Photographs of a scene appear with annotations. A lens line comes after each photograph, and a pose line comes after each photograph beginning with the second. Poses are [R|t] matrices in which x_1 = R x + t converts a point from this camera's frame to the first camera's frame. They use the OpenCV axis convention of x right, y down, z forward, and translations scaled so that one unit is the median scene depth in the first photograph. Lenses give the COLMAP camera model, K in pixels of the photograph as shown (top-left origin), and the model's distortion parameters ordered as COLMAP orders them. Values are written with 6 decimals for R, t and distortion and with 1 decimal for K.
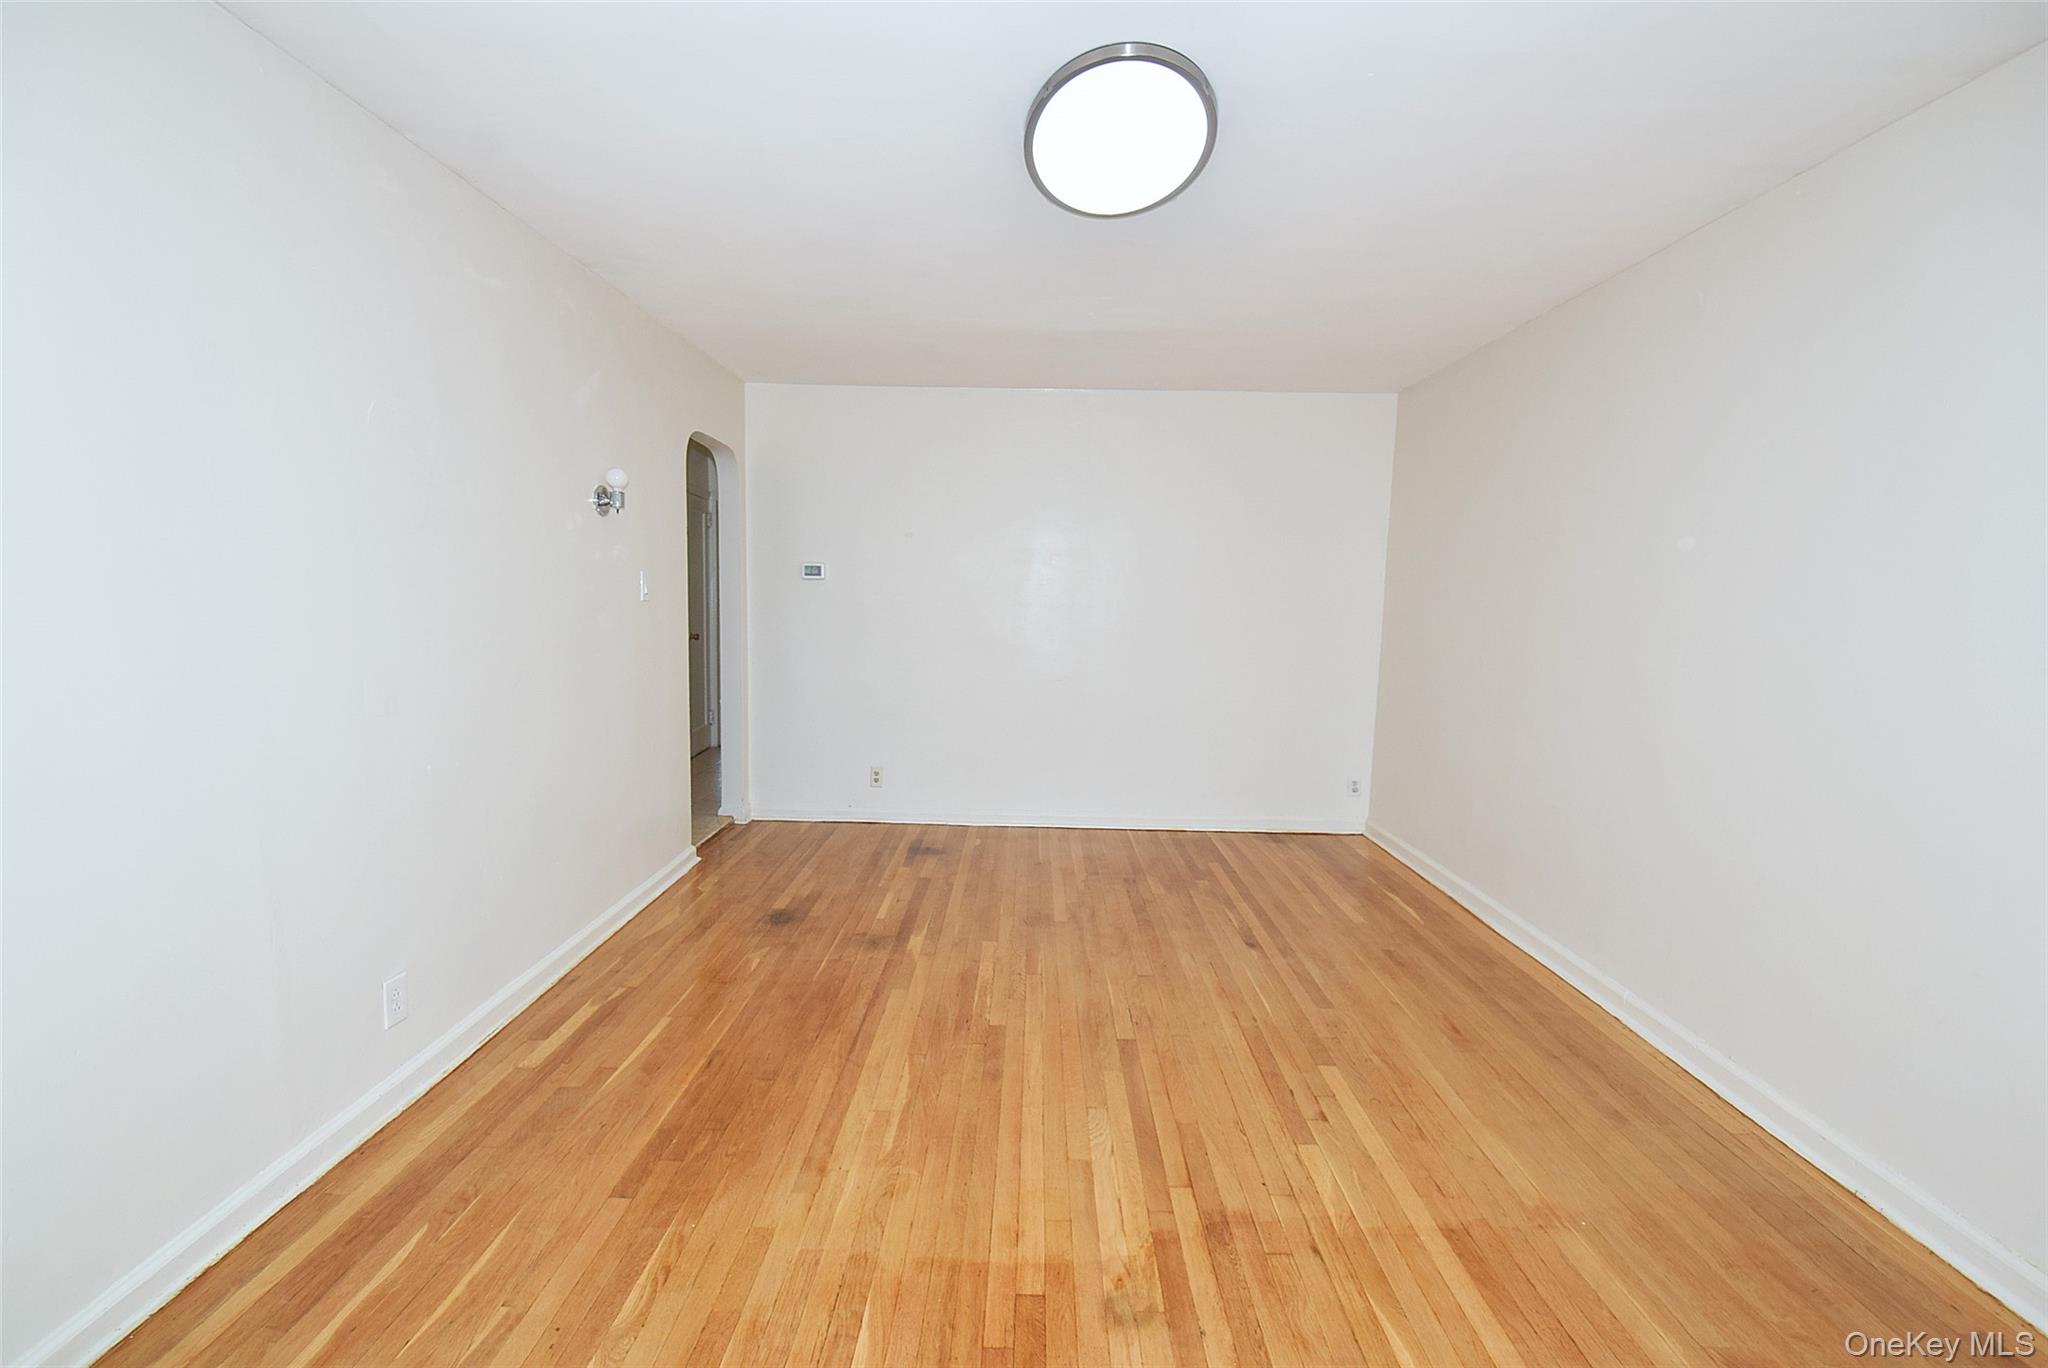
lens RADIAL K [[901.6, 0, 1004.1], [0, 901.6, 685.7], [0, 0, 1]] dist [0.018719, -0.028125]
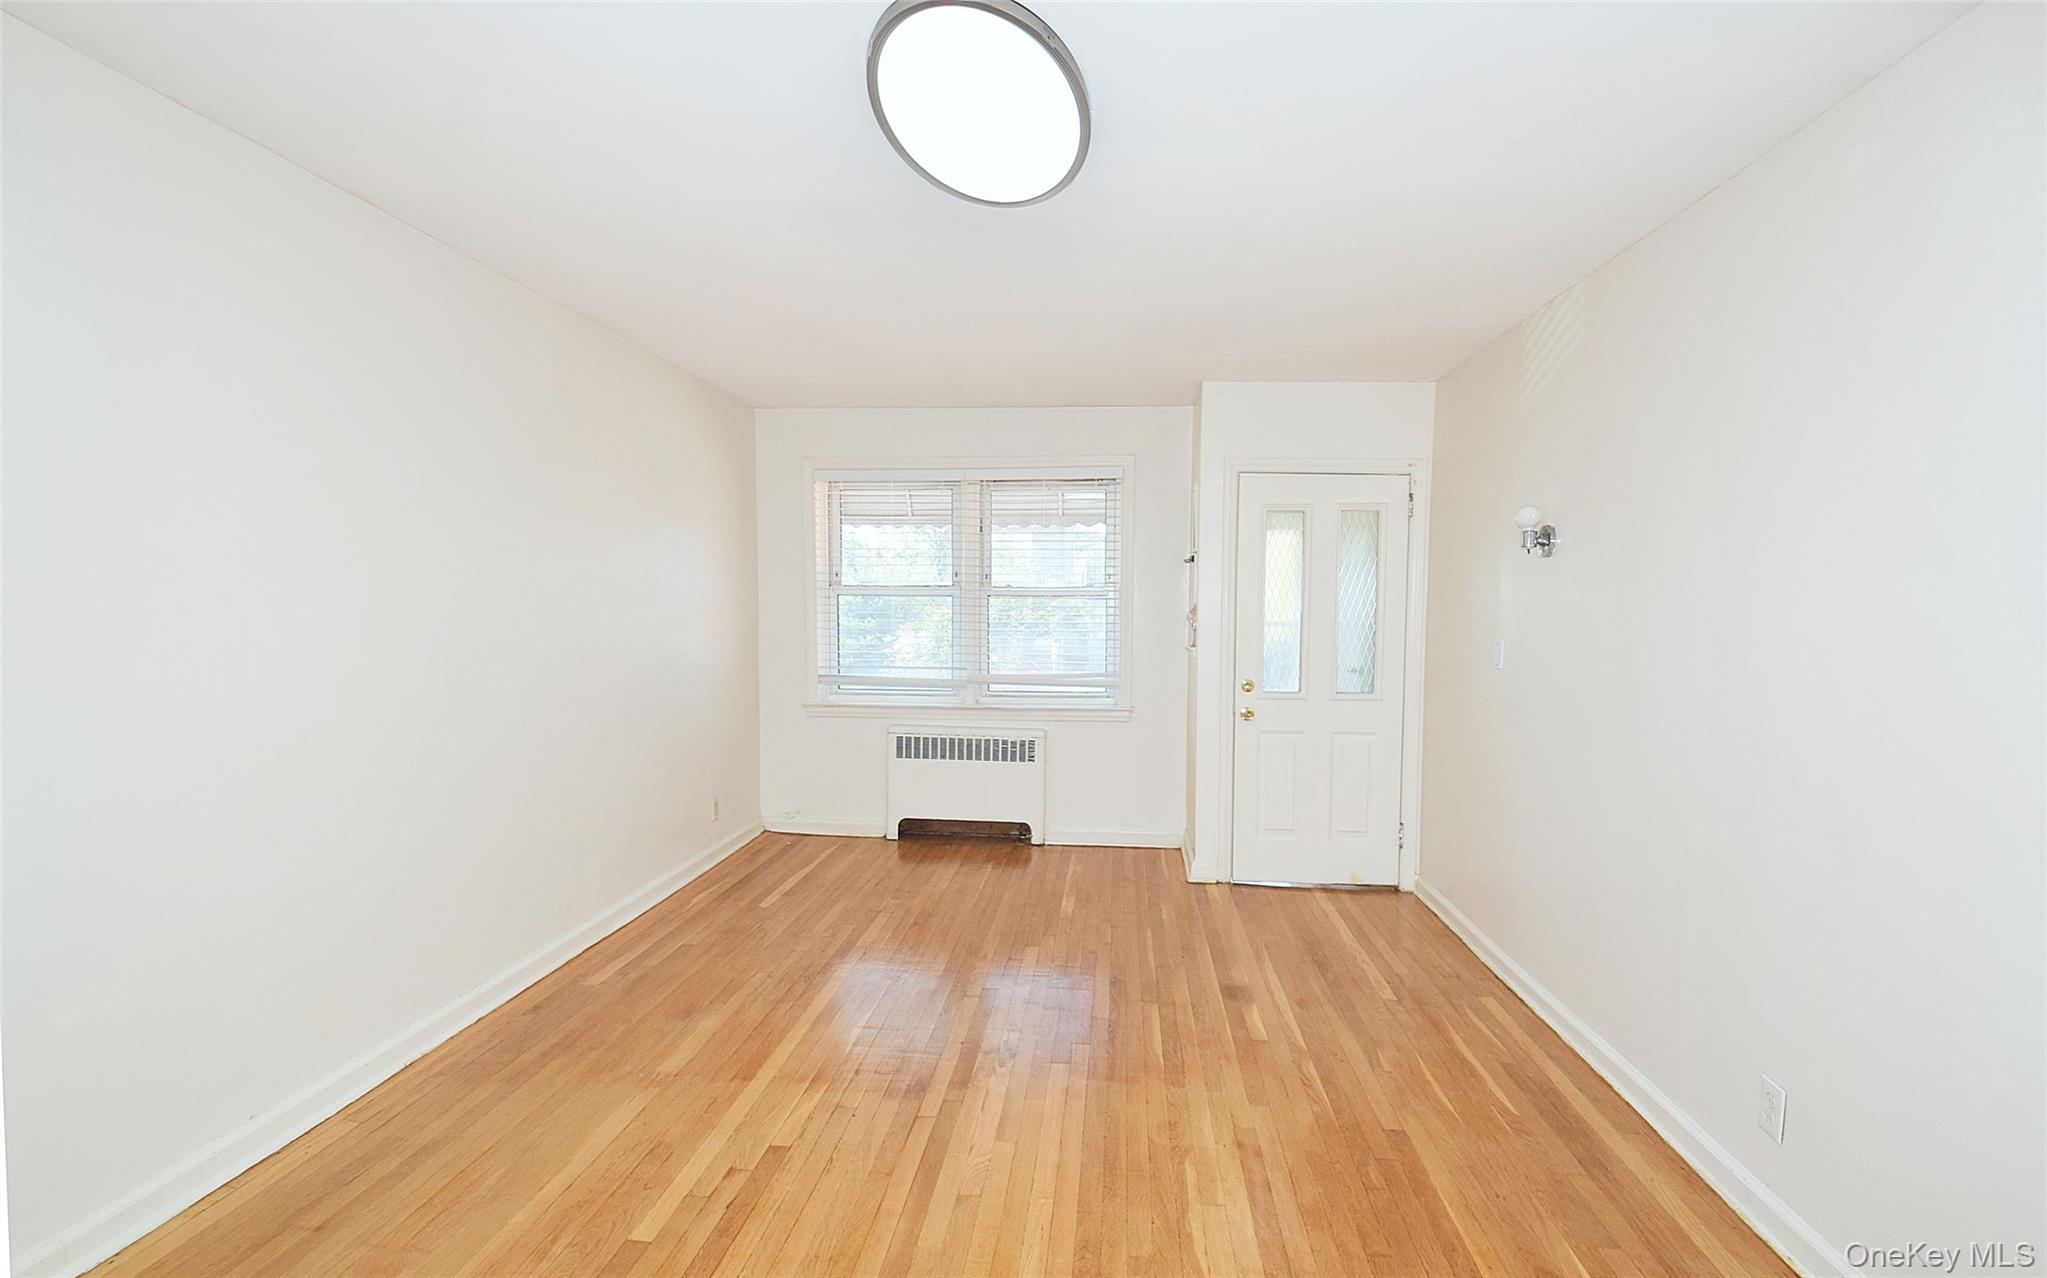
lens RADIAL K [[947.5, 0, 1034.8], [0, 947.5, 660.4], [0, 0, 1]] dist [0.034785, -0.049698]
pose [[-0.997778, -0.037422, 0.055116, 0.007072], [-0.028236, 0.986891, 0.158899, -0.217127], [-0.060340, 0.156990, -0.985755, 1.968331]]
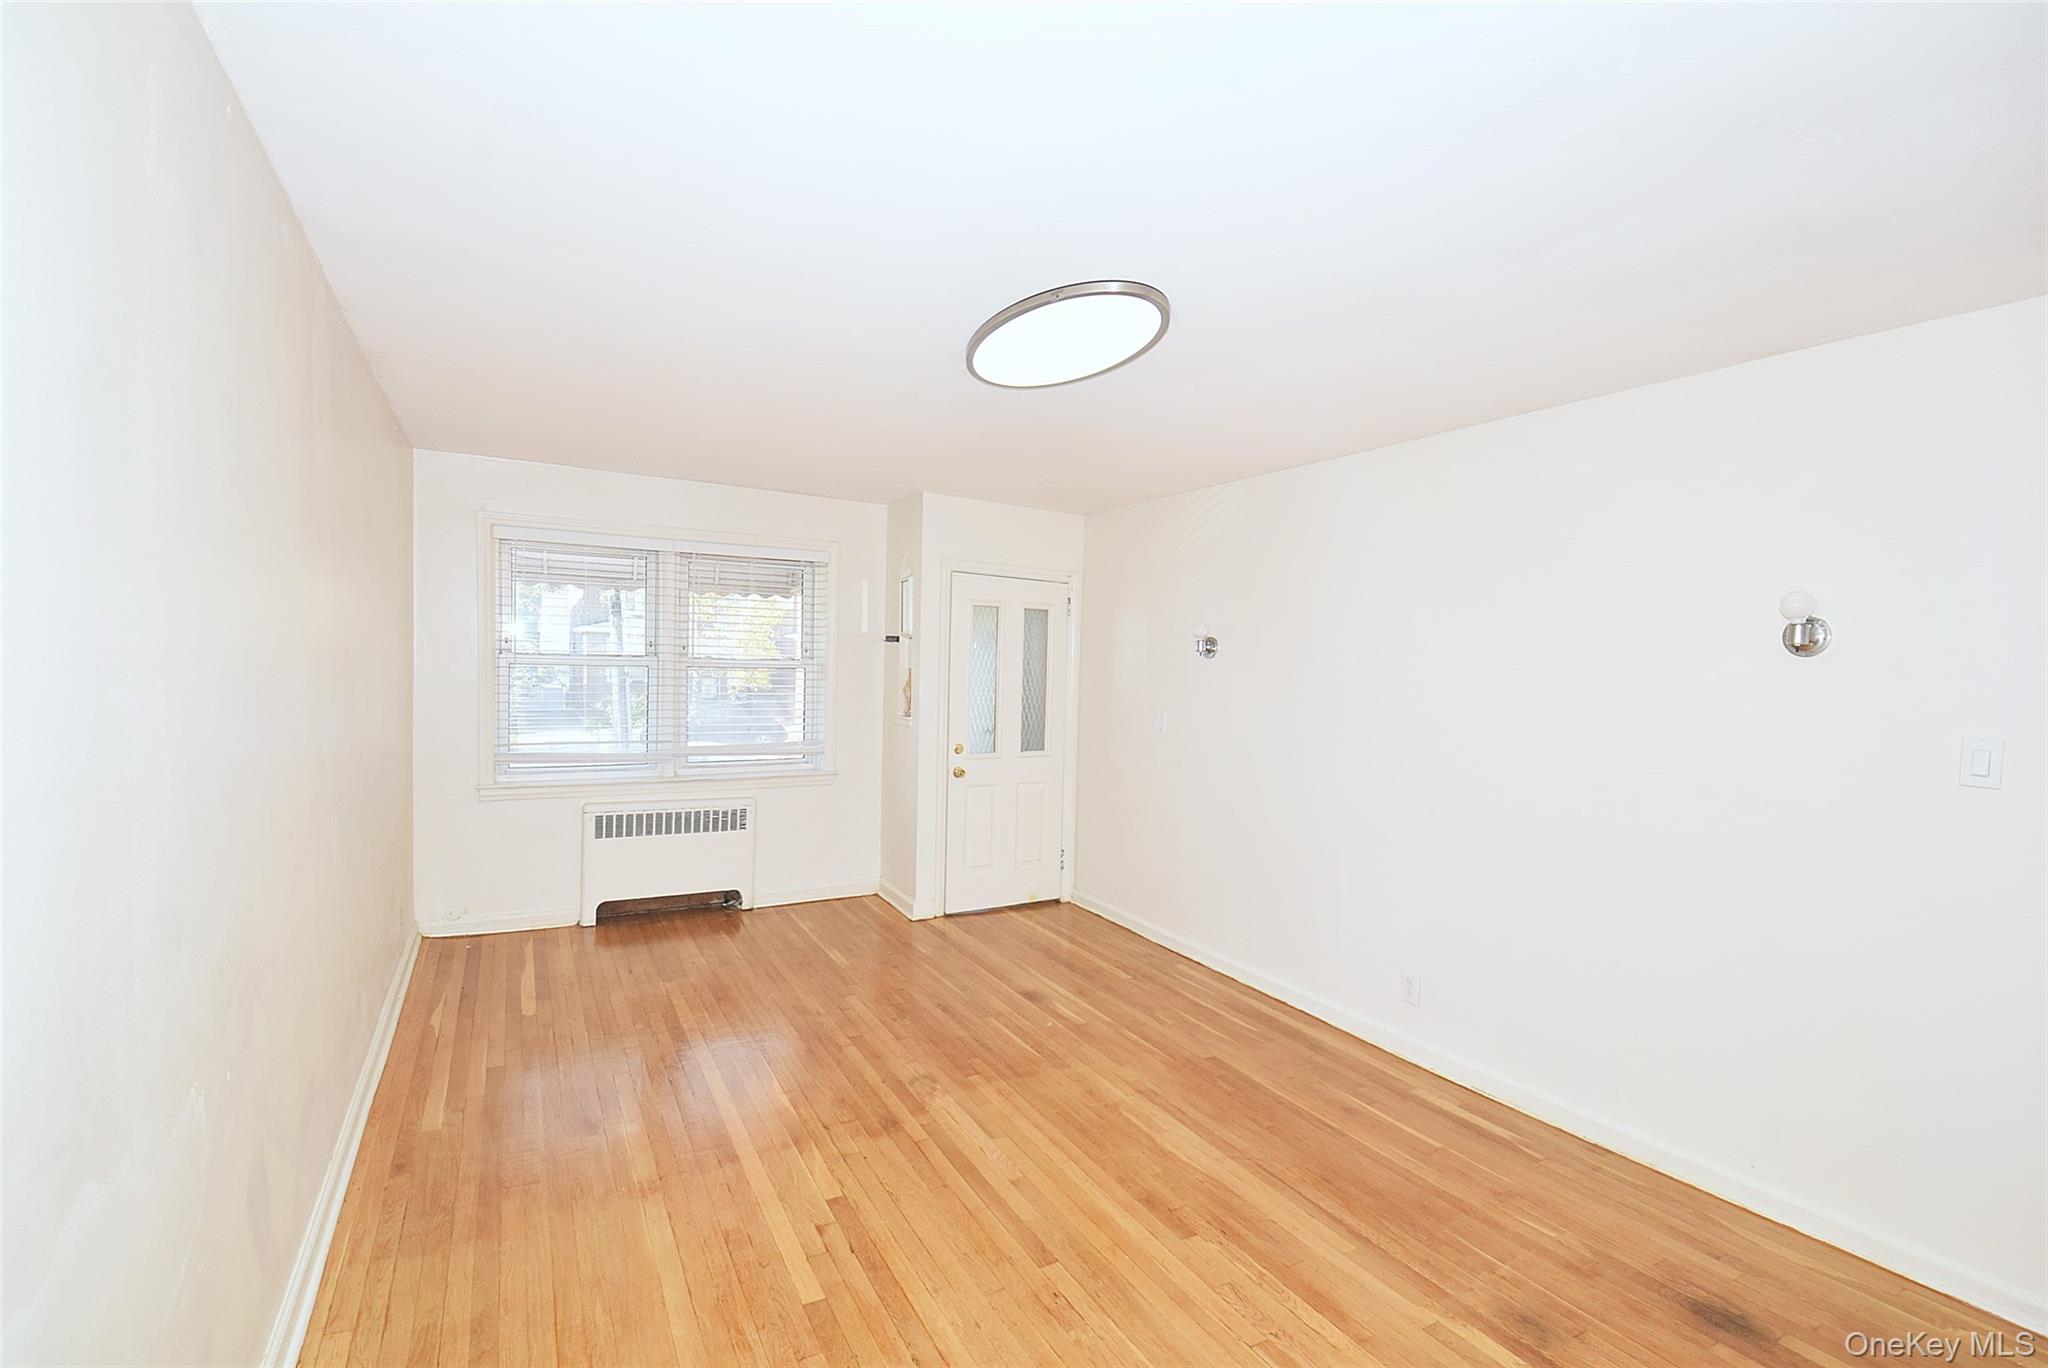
lens RADIAL K [[916.9, 0, 1038.6], [0, 916.9, 693.1], [0, 0, 1]] dist [0.045477, -0.057336]
pose [[-0.848420, -0.031090, -0.528409, 0.750741], [-0.100979, 0.989446, 0.103917, -0.262541], [0.519602, 0.141524, -0.842606, 2.022303]]
